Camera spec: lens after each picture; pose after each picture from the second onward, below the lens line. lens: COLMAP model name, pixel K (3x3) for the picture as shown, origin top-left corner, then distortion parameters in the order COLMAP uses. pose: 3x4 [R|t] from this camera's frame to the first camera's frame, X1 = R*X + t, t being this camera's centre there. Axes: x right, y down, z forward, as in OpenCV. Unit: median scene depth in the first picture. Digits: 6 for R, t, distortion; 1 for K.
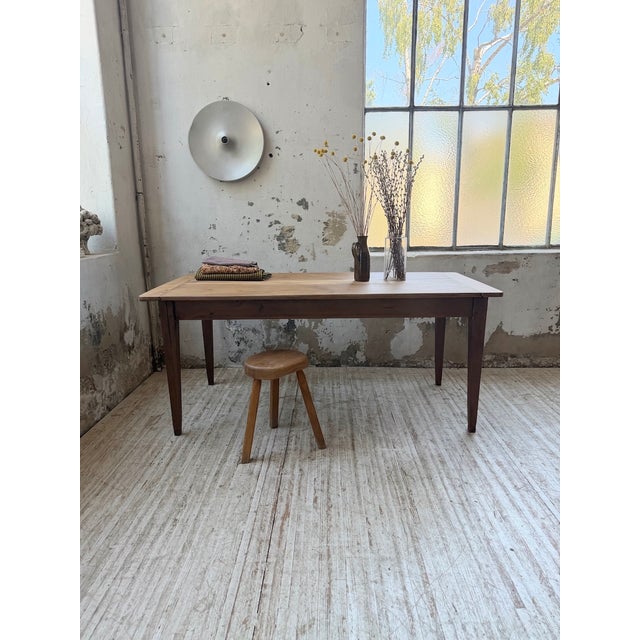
lens RADIAL K [[451.1, 0, 323.8], [0, 451.1, 322.8], [0, 0, 1]] dist [0.055204, -0.074516]
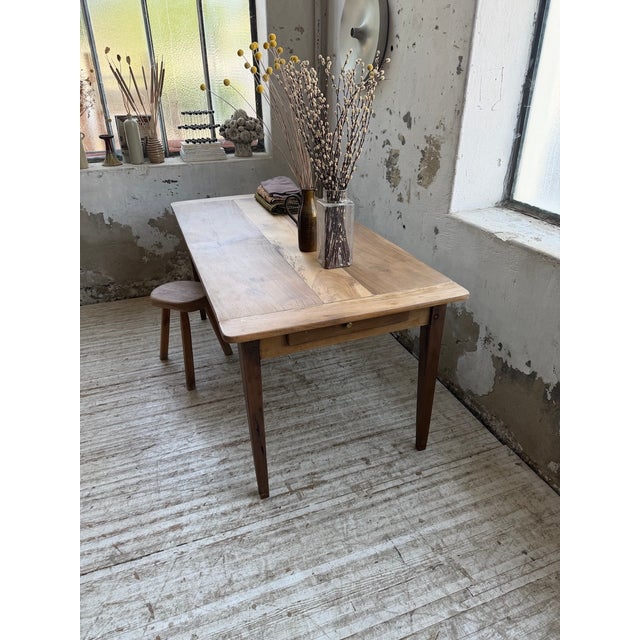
lens RADIAL K [[454.9, 0, 315.9], [0, 454.9, 318.5], [0, 0, 1]] dist [0.013908, -0.030416]
pose [[0.351417, 0.441526, -0.825567, 0.722623], [-0.199154, 0.896882, 0.394893, -0.273798], [0.914792, 0.025643, 0.403111, 0.681961]]
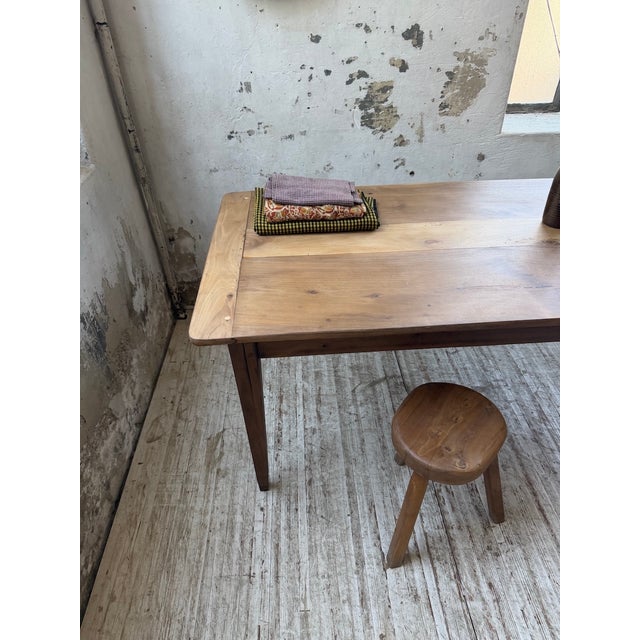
lens RADIAL K [[454.9, 0, 315.7], [0, 454.9, 322.0], [0, 0, 1]] dist [0.013908, -0.030416]
pose [[0.998114, -0.047570, 0.038797, -0.227531], [0.026254, 0.902124, 0.430677, -0.222460], [-0.055487, -0.428846, 0.901672, 0.438829]]
